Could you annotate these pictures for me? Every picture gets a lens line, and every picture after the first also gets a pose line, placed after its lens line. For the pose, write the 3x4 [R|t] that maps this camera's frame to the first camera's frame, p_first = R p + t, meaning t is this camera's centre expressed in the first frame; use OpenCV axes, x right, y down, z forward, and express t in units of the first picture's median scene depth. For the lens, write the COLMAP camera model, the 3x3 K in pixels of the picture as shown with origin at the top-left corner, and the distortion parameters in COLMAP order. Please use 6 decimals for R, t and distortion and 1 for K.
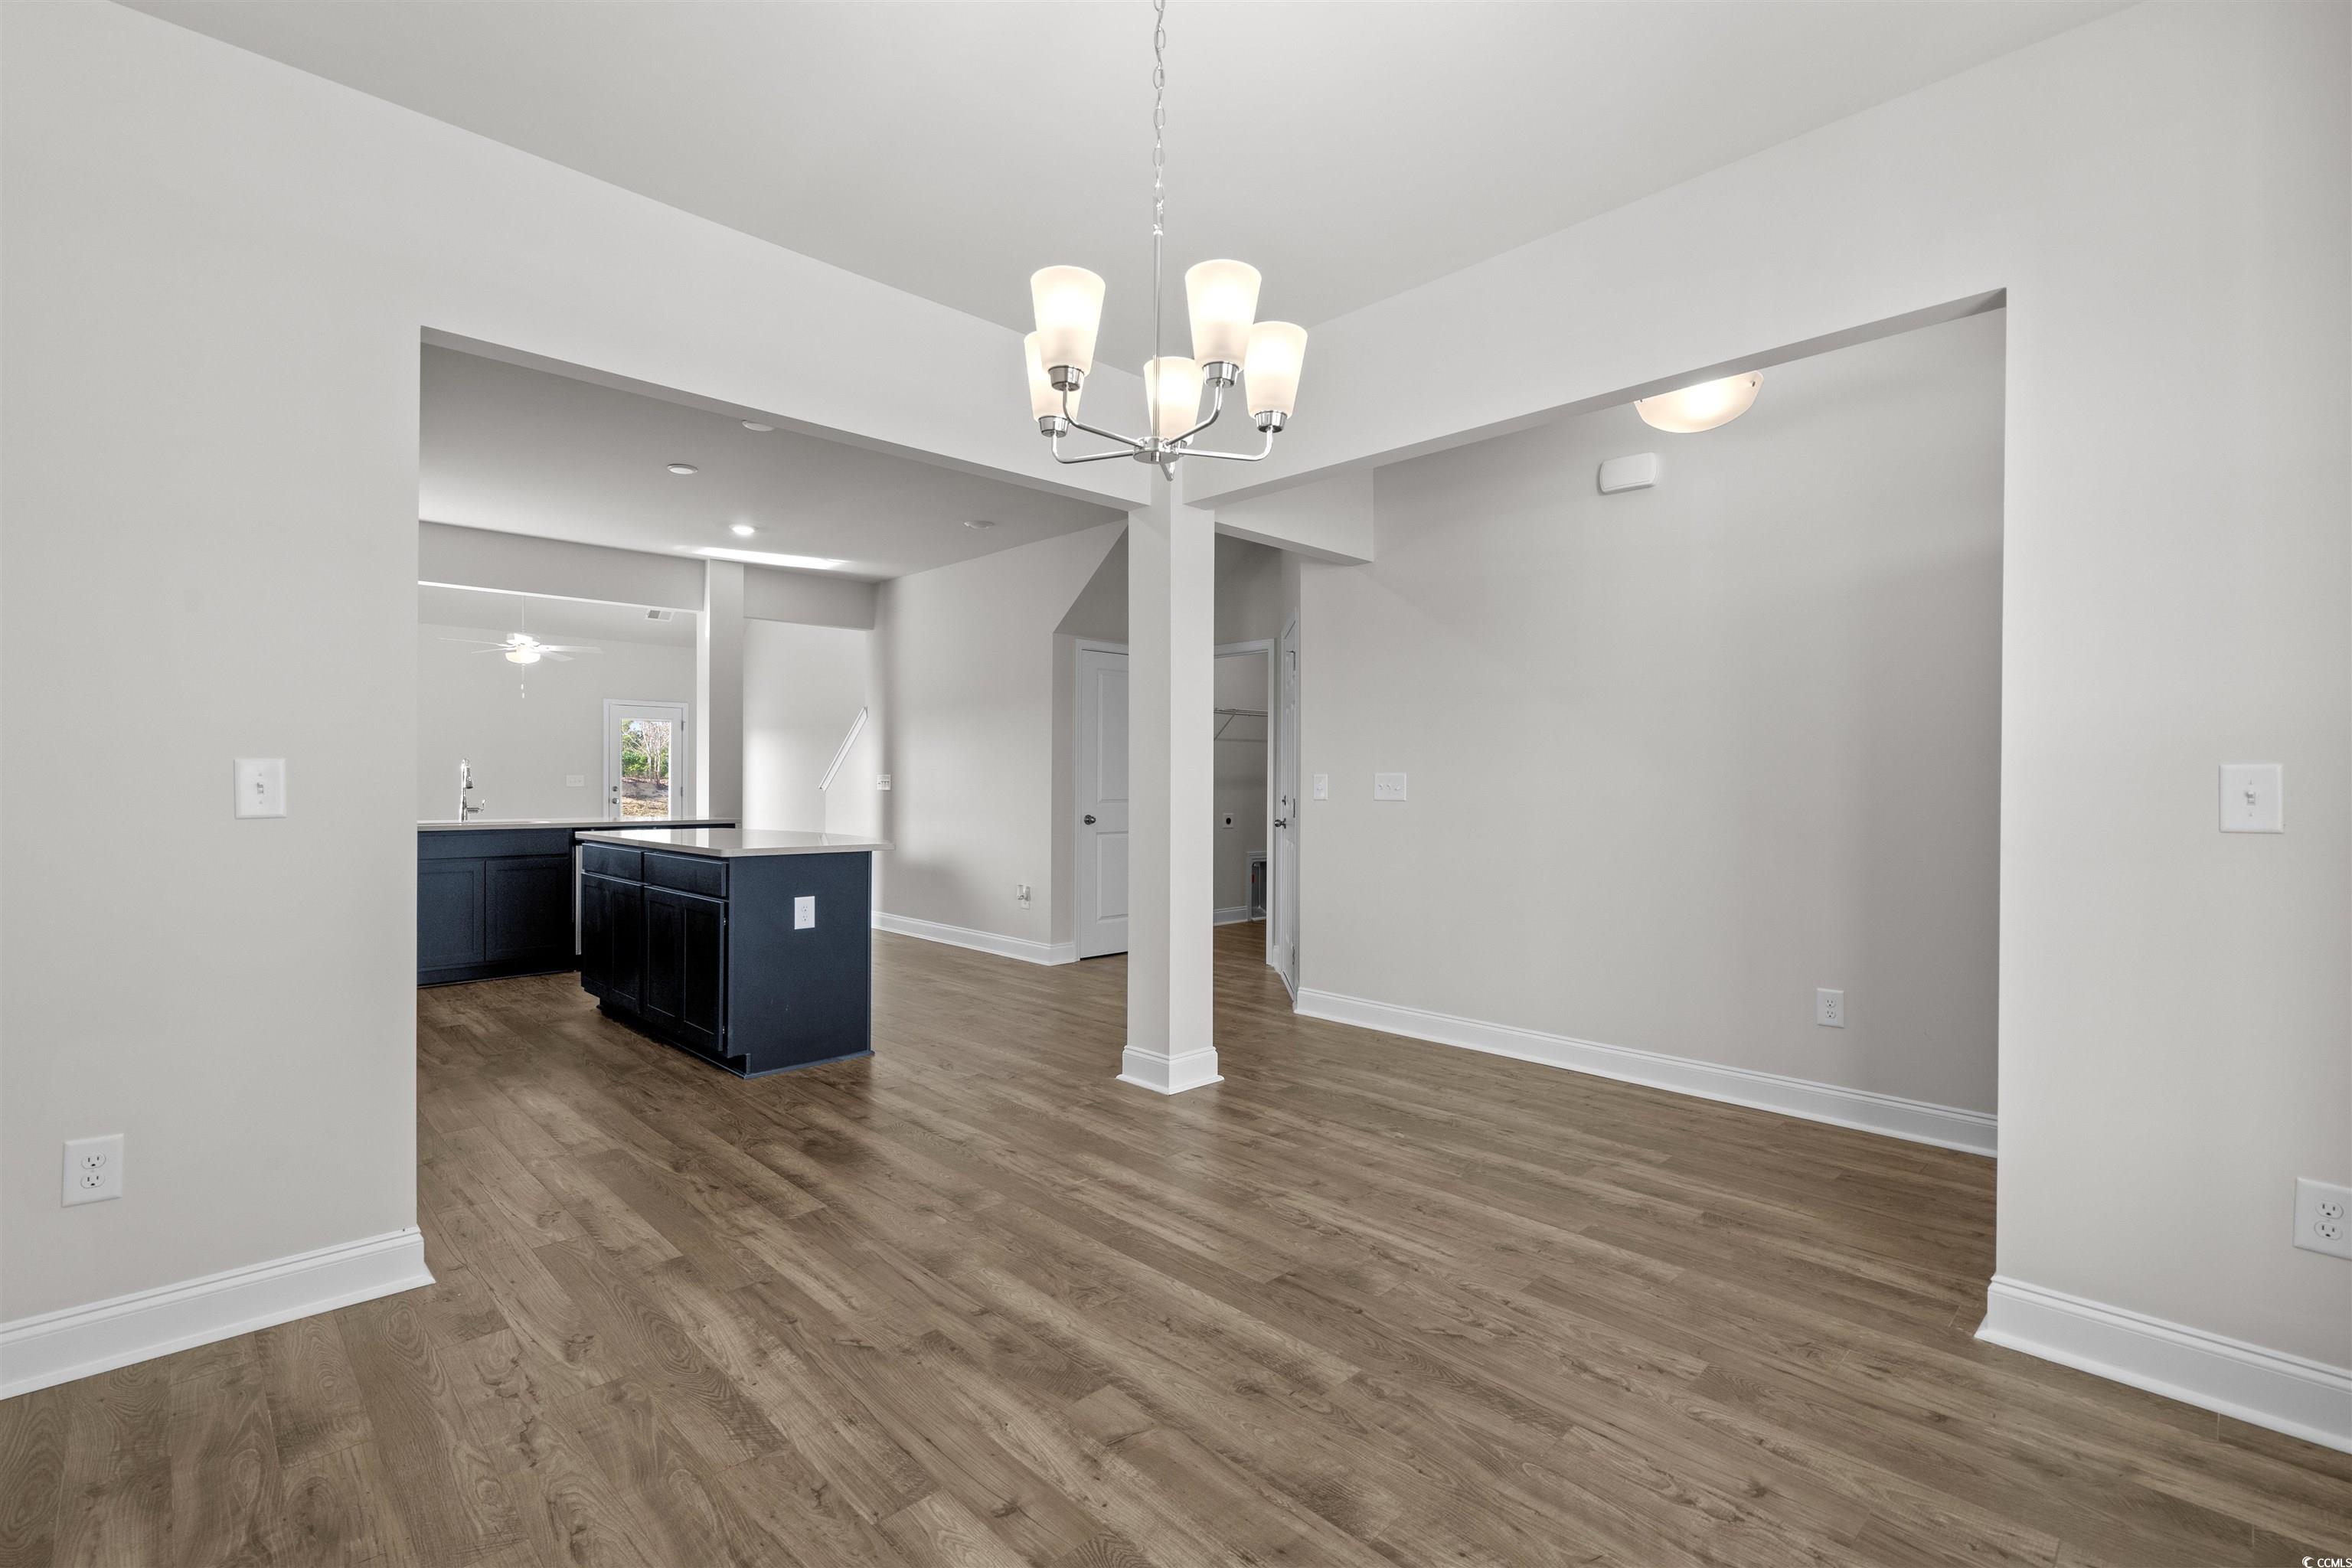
lens RADIAL K [[1053.1, 0, 1165.8], [0, 1053.1, 791.8], [0, 0, 1]] dist [-0.003819, -0.000436]
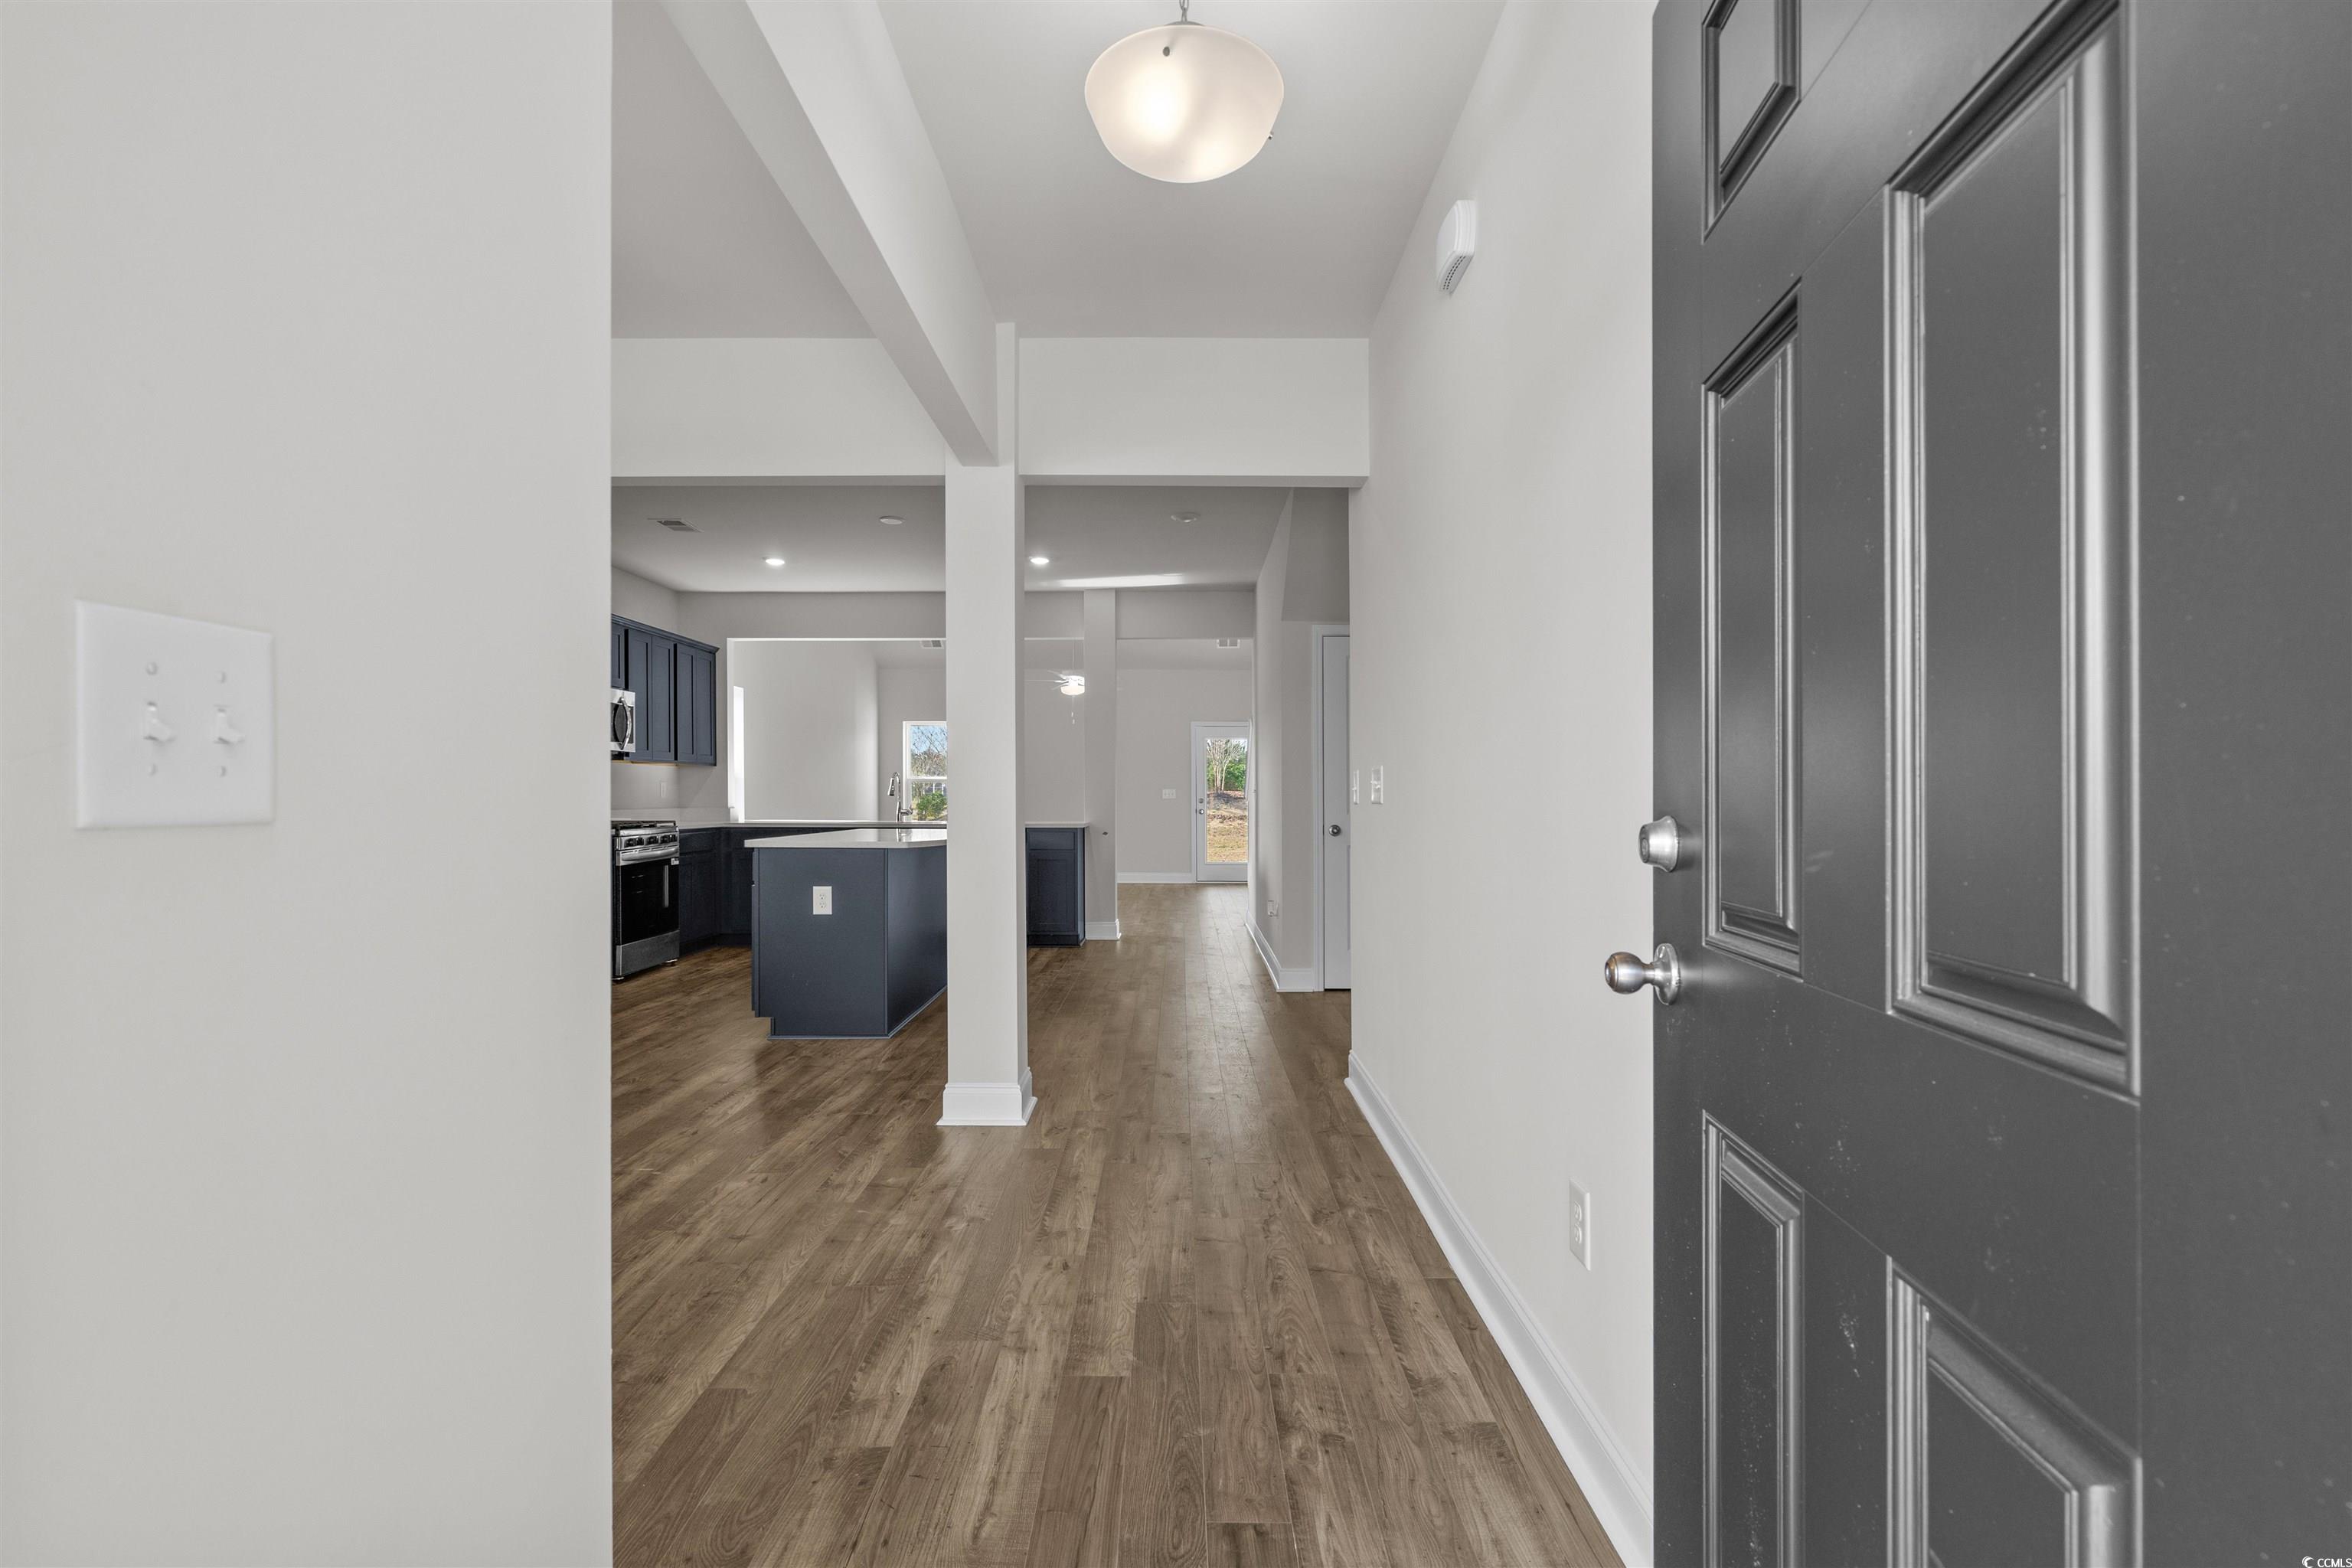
lens RADIAL K [[1064.8, 0, 1169.9], [0, 1064.8, 809.2], [0, 0, 1]] dist [-0.001531, -0.000105]
pose [[0.718253, 0.005479, -0.695760, 0.951377], [-0.005955, 0.999981, 0.001727, 0.018210], [0.695756, 0.002903, 0.718272, 0.590940]]
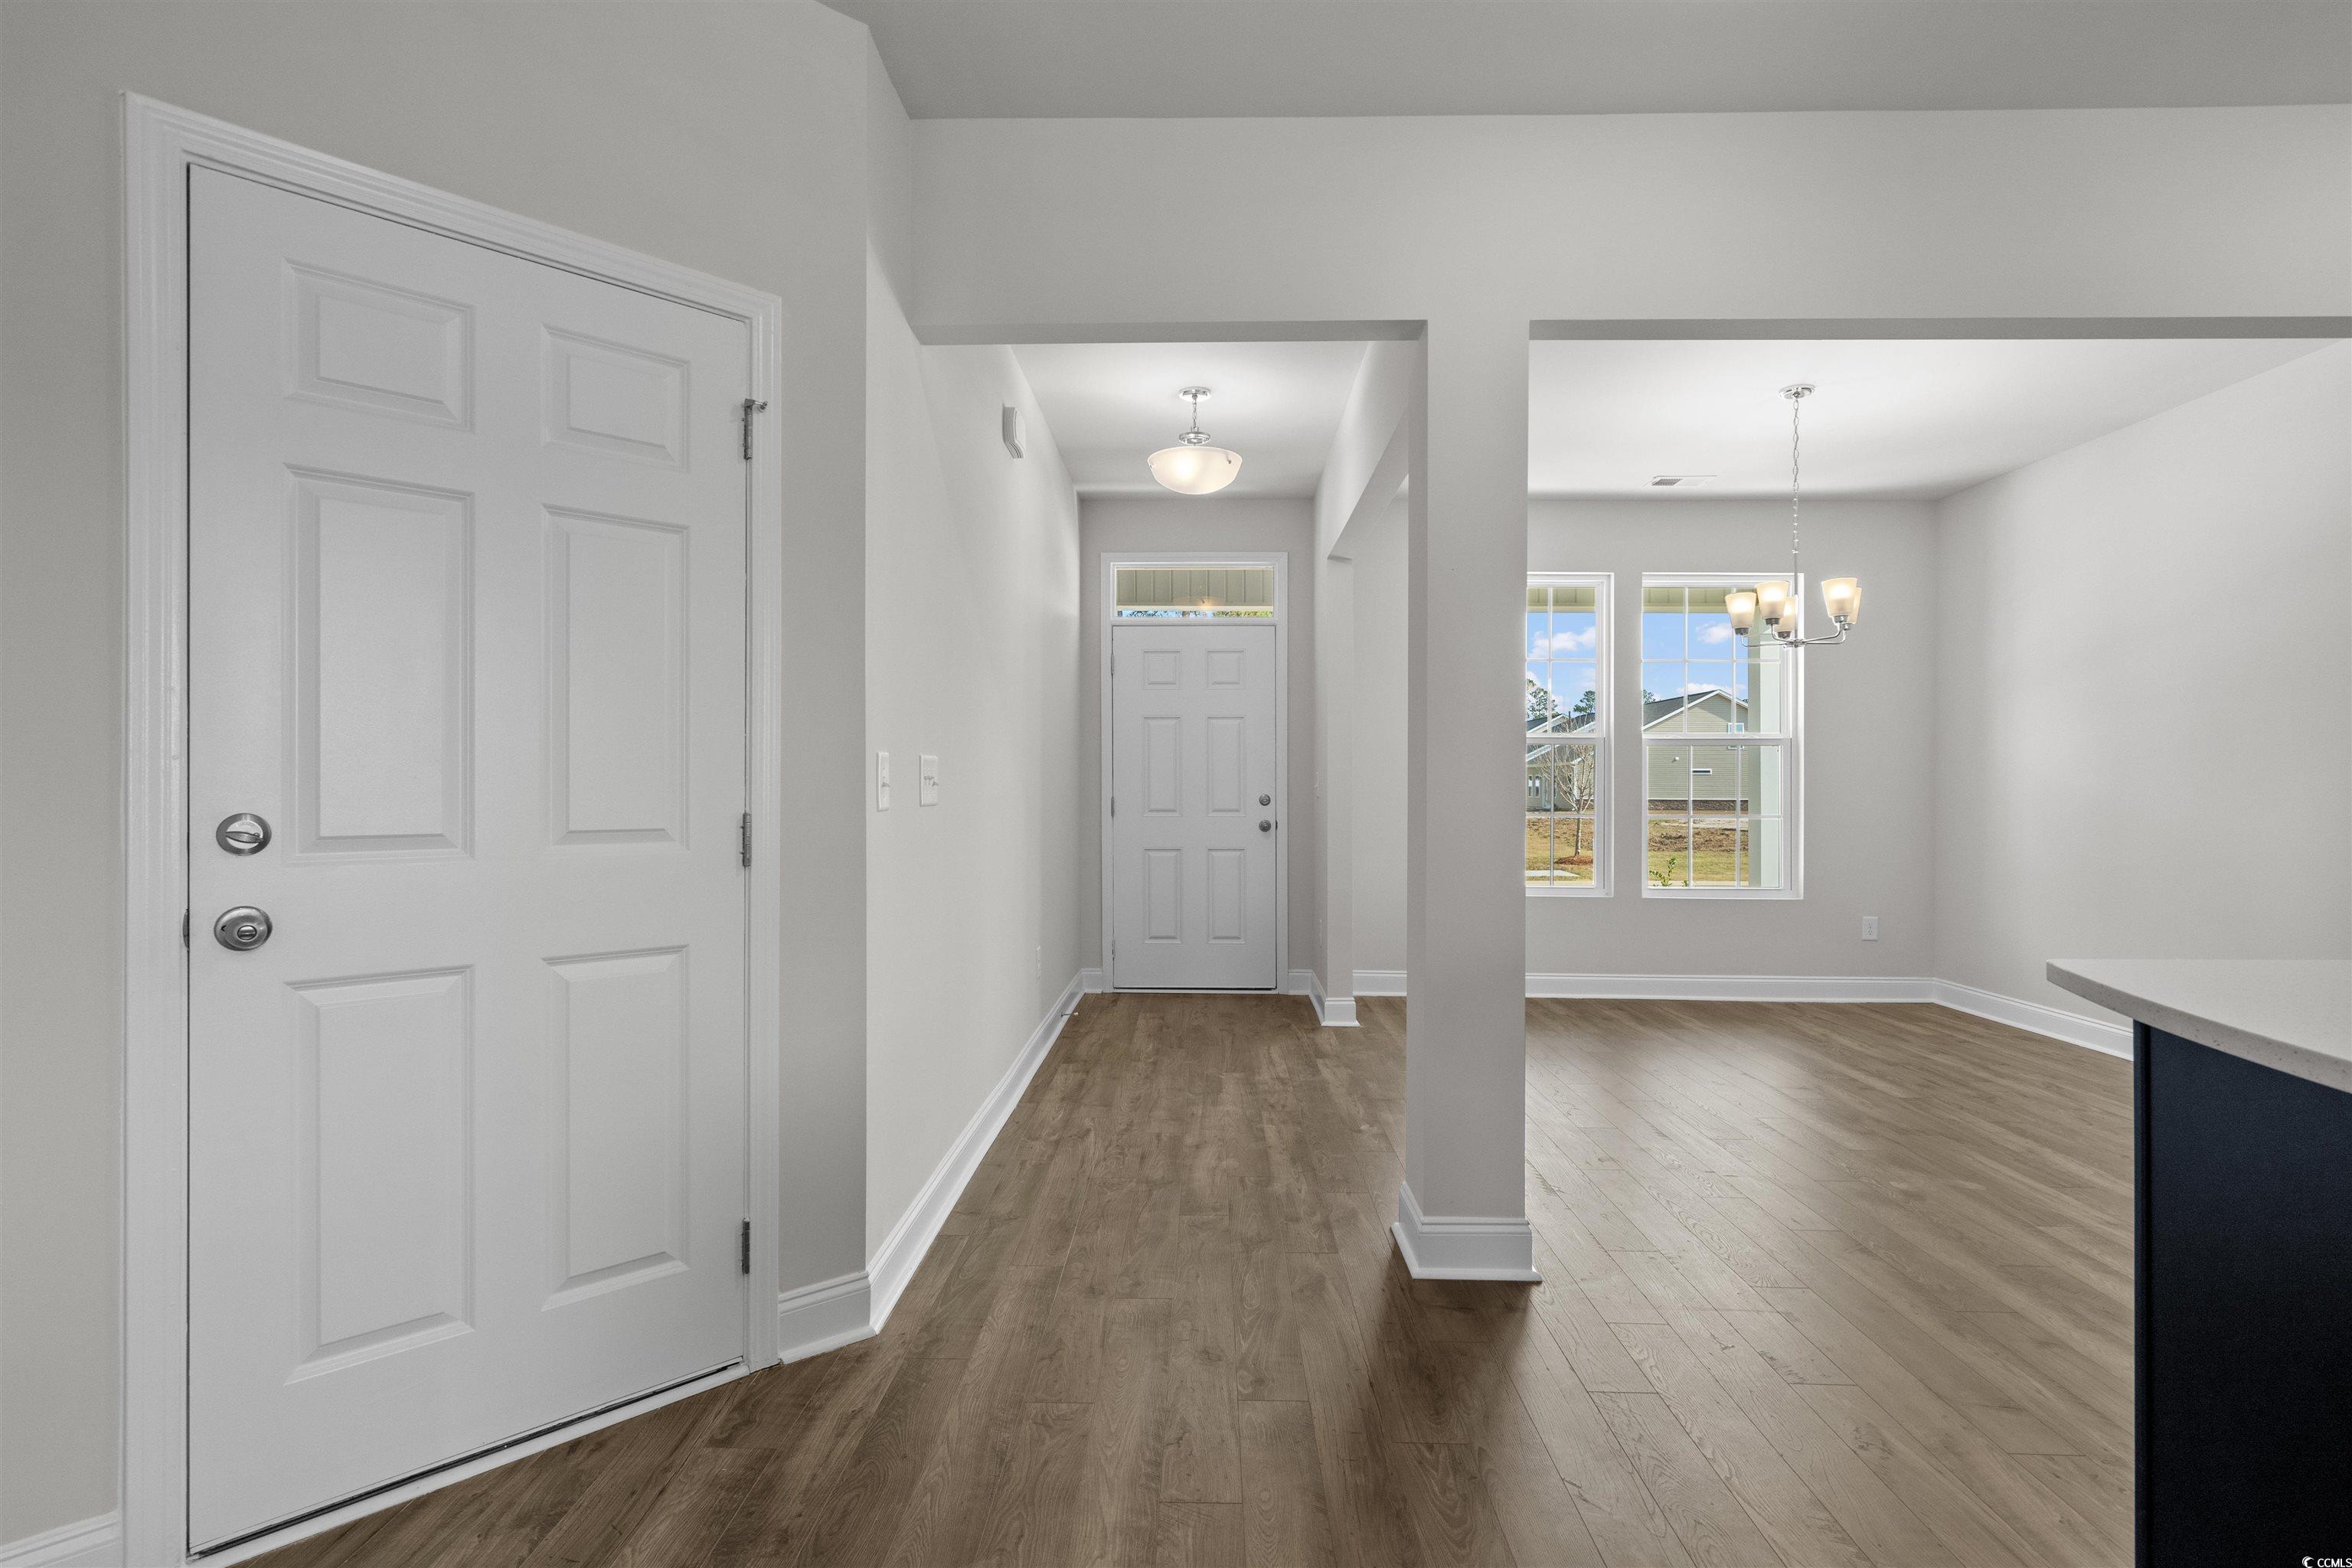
lens RADIAL K [[1115.6, 0, 1176.0], [0, 1115.6, 784.0], [0, 0, 1]] dist [0.000426, 0.000648]
pose [[-0.703049, -0.006687, 0.711110, -0.443349], [-0.001521, 0.999968, 0.007899, -0.012004], [-0.711140, 0.004472, -0.703036, 2.039104]]
